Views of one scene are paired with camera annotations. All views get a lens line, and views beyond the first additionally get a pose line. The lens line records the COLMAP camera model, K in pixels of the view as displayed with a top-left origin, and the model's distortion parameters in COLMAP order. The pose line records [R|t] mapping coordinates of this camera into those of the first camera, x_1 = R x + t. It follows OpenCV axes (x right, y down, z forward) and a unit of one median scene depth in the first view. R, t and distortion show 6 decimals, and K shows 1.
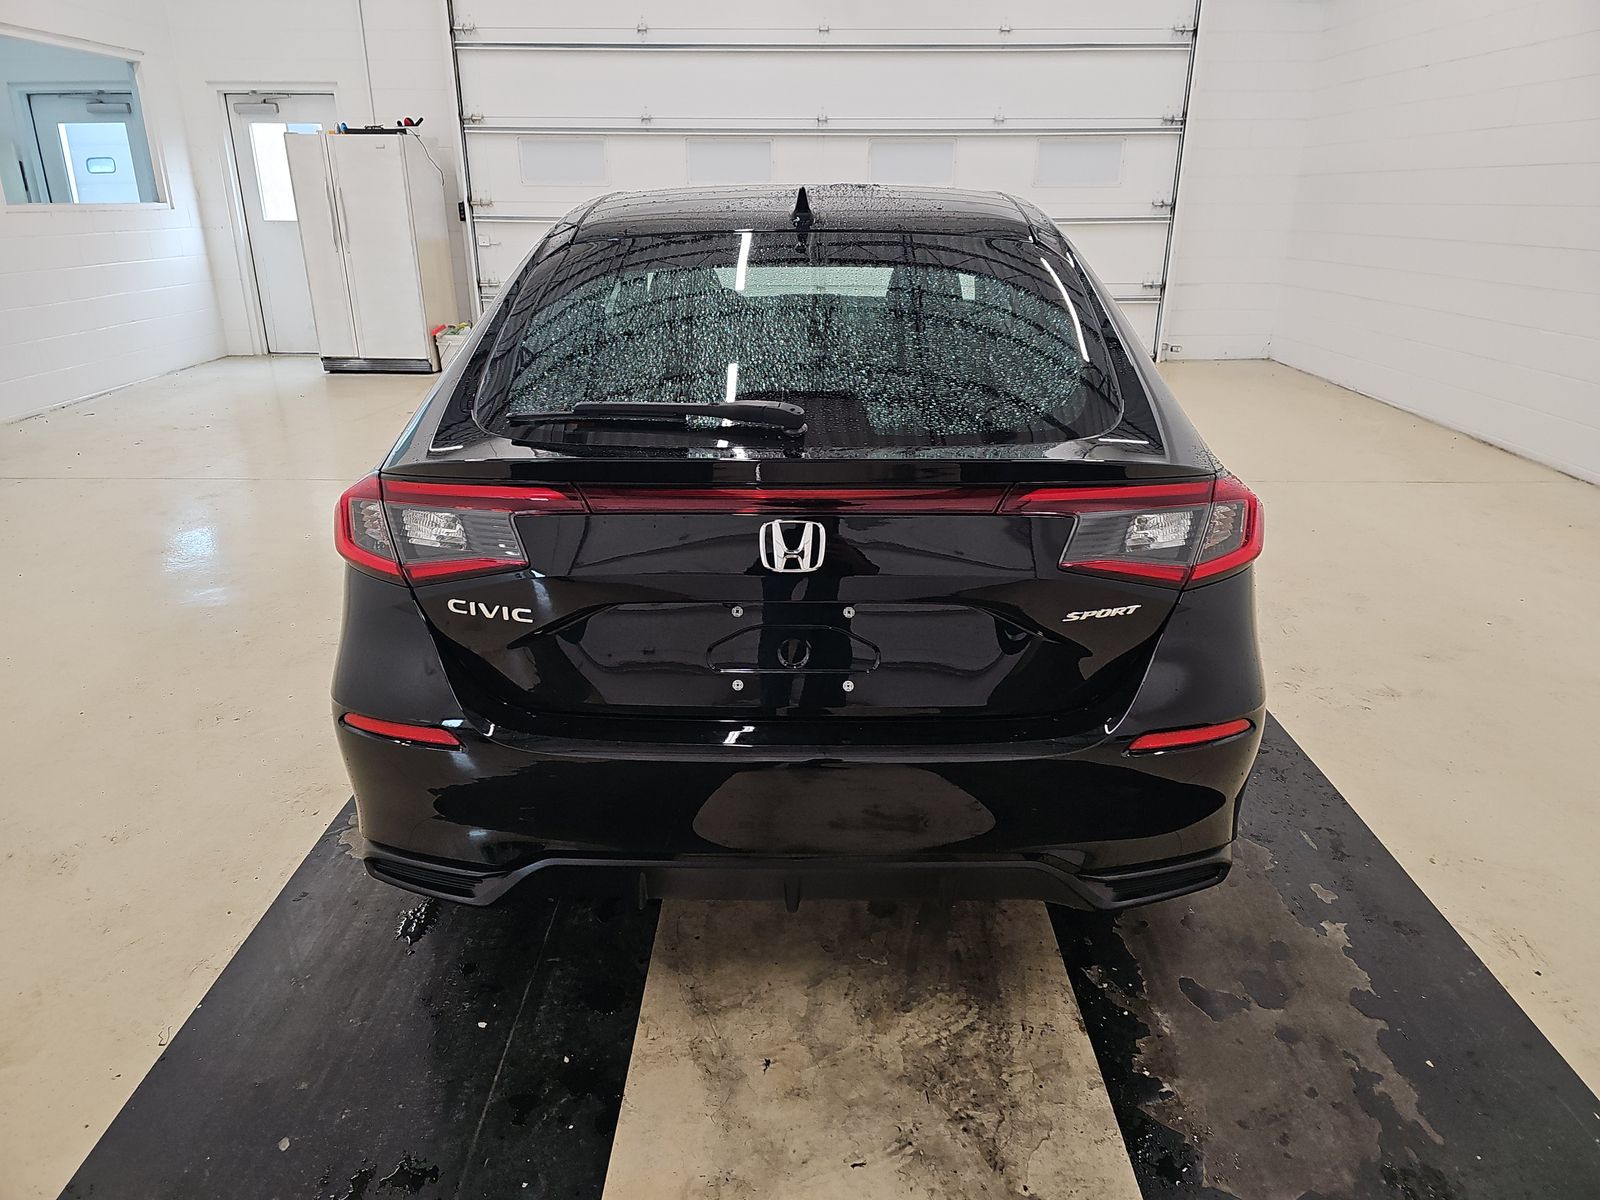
lens RADIAL K [[1069.7, 0, 800.0], [0, 1069.7, 600.0], [0, 0, 1]] dist [0.047661, -0.048365]
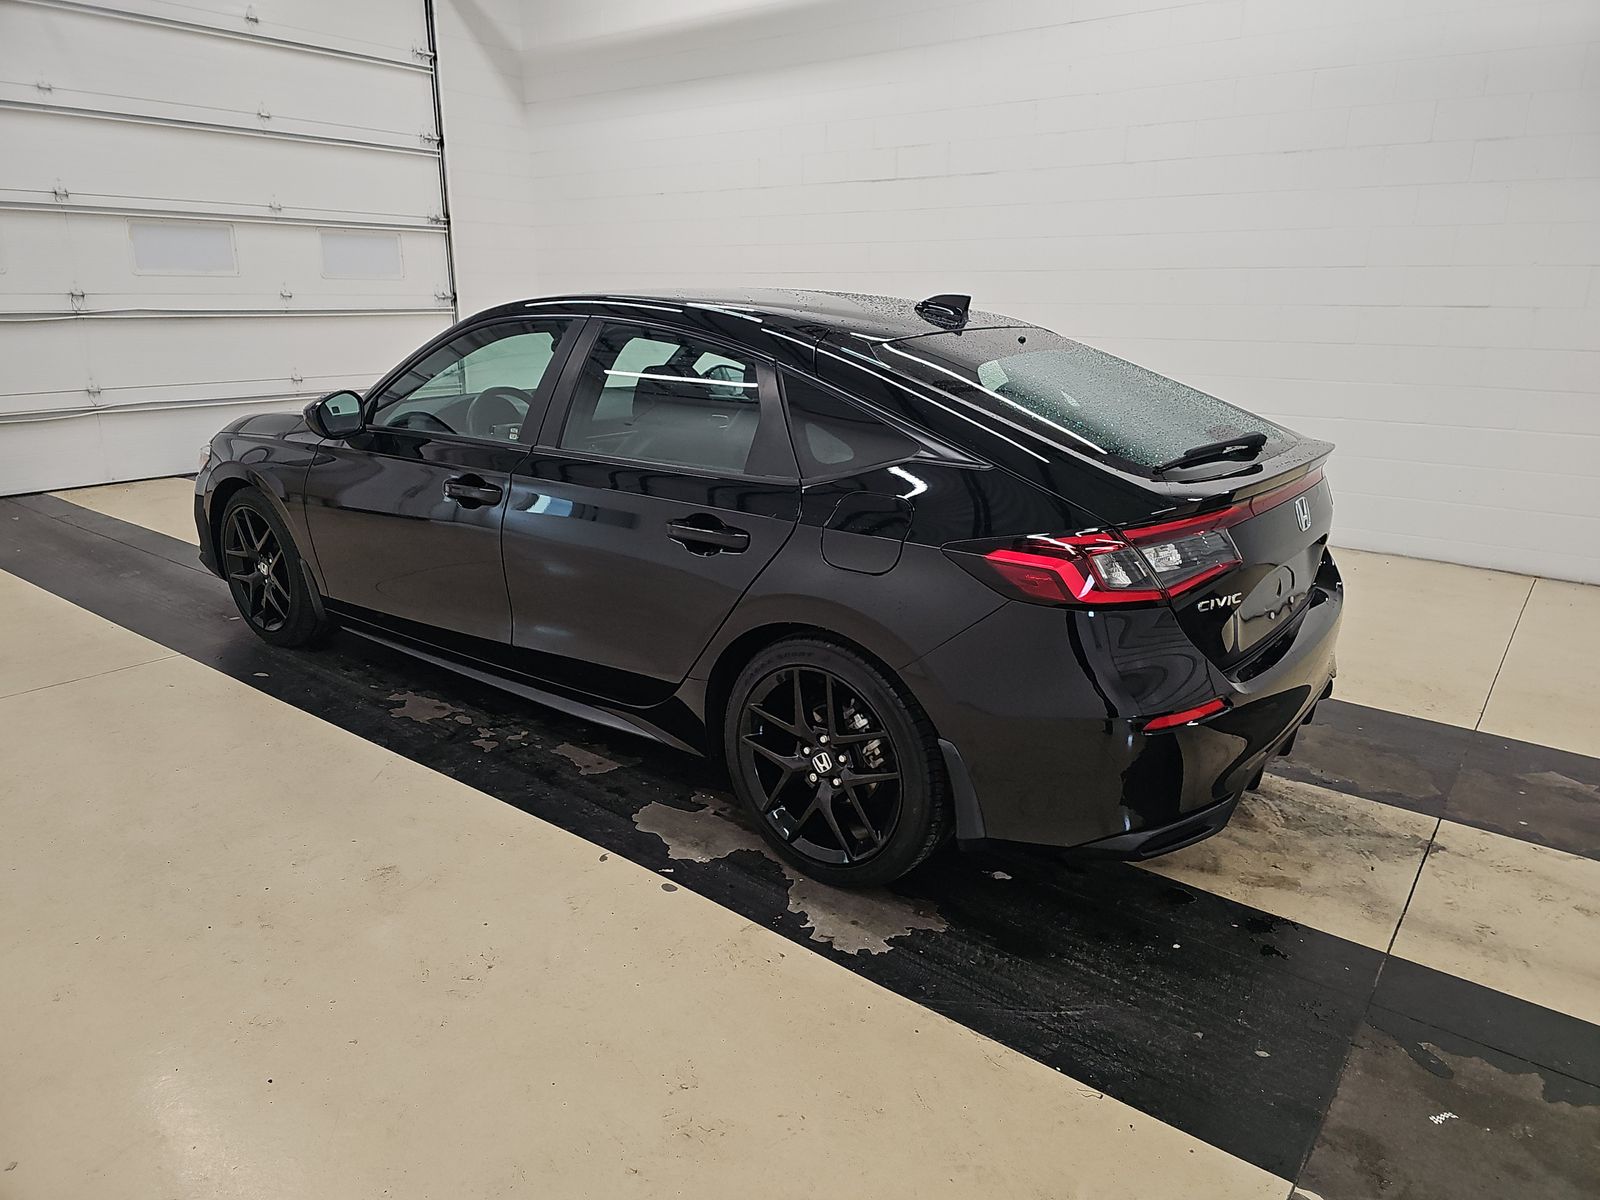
lens RADIAL K [[1084.9, 0, 829.2], [0, 1084.9, 594.3], [0, 0, 1]] dist [0.046587, -0.034147]
pose [[0.578277, -0.218643, 0.785997, -0.371452], [0.280140, 0.958057, 0.060399, -0.049931], [-0.766236, 0.185262, 0.615273, 0.114045]]
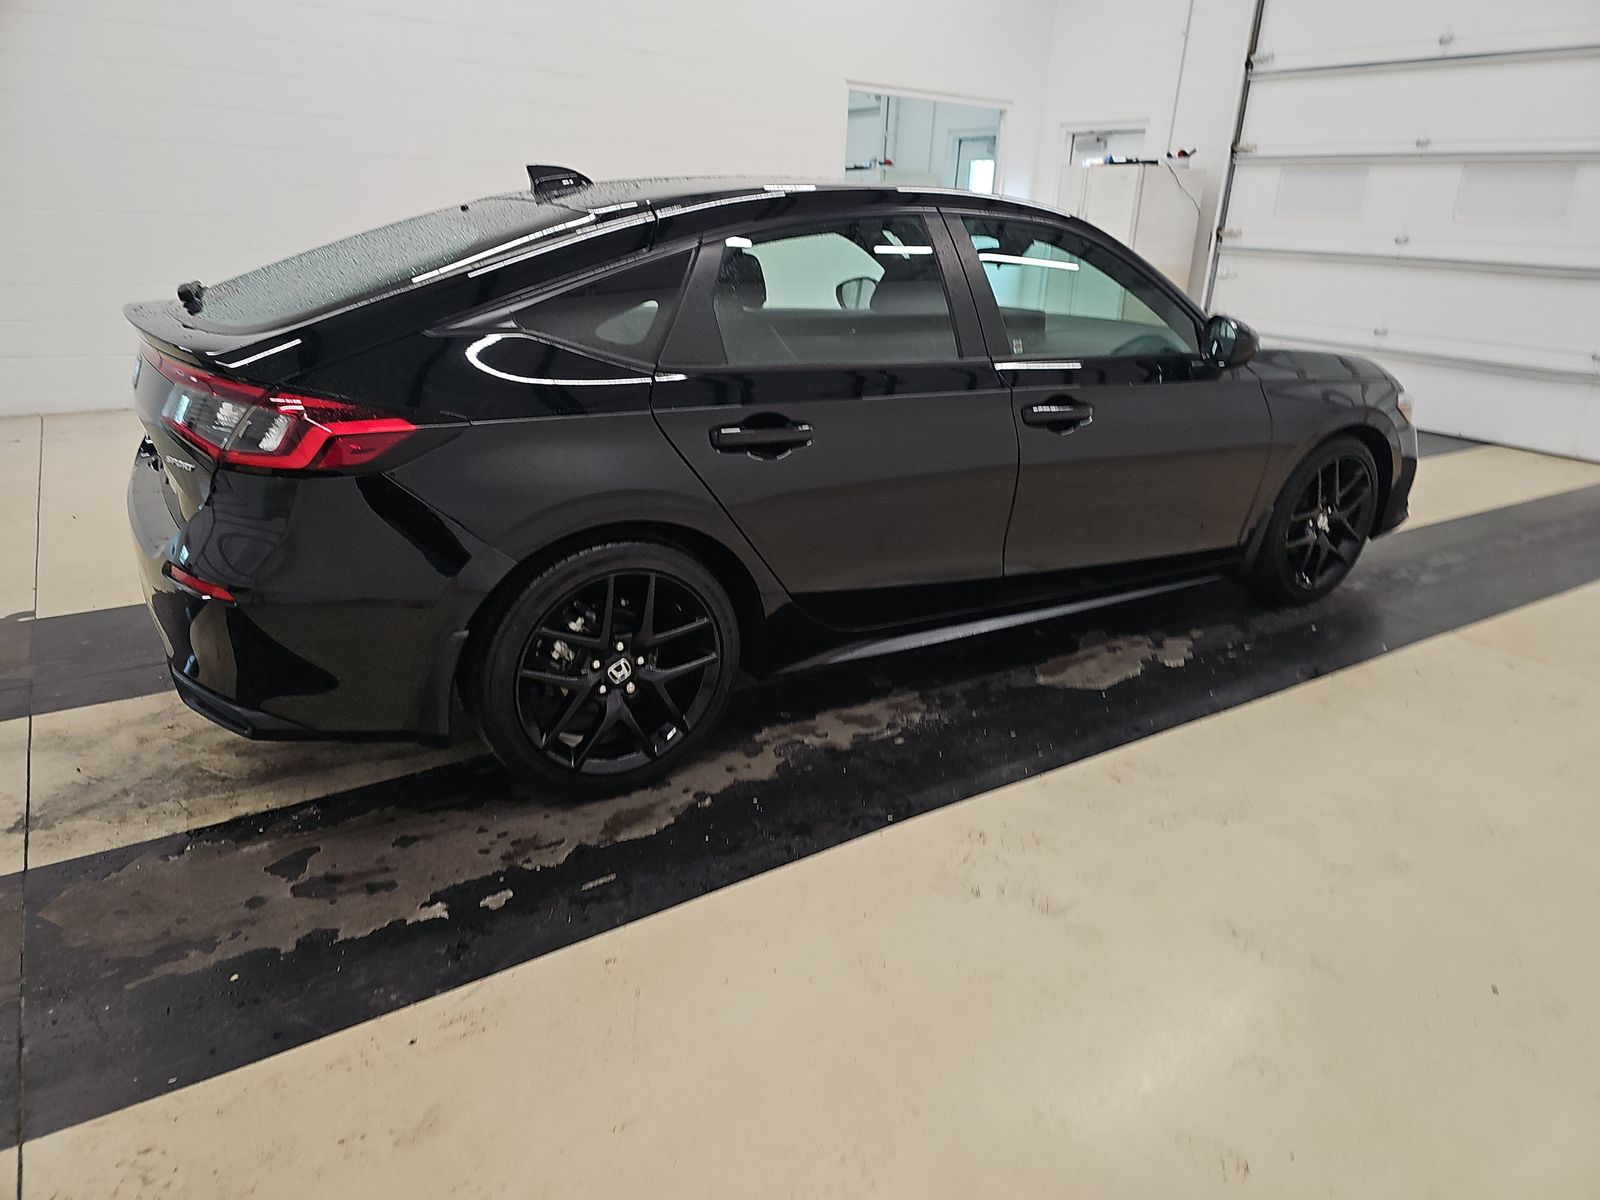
lens RADIAL K [[1069.7, 0, 800.0], [0, 1069.7, 600.0], [0, 0, 1]] dist [0.047661, -0.048365]
pose [[0.550037, 0.301336, -0.778881, 0.389461], [-0.332753, 0.934484, 0.126550, -0.055073], [0.765986, 0.189568, 0.614271, 0.174347]]
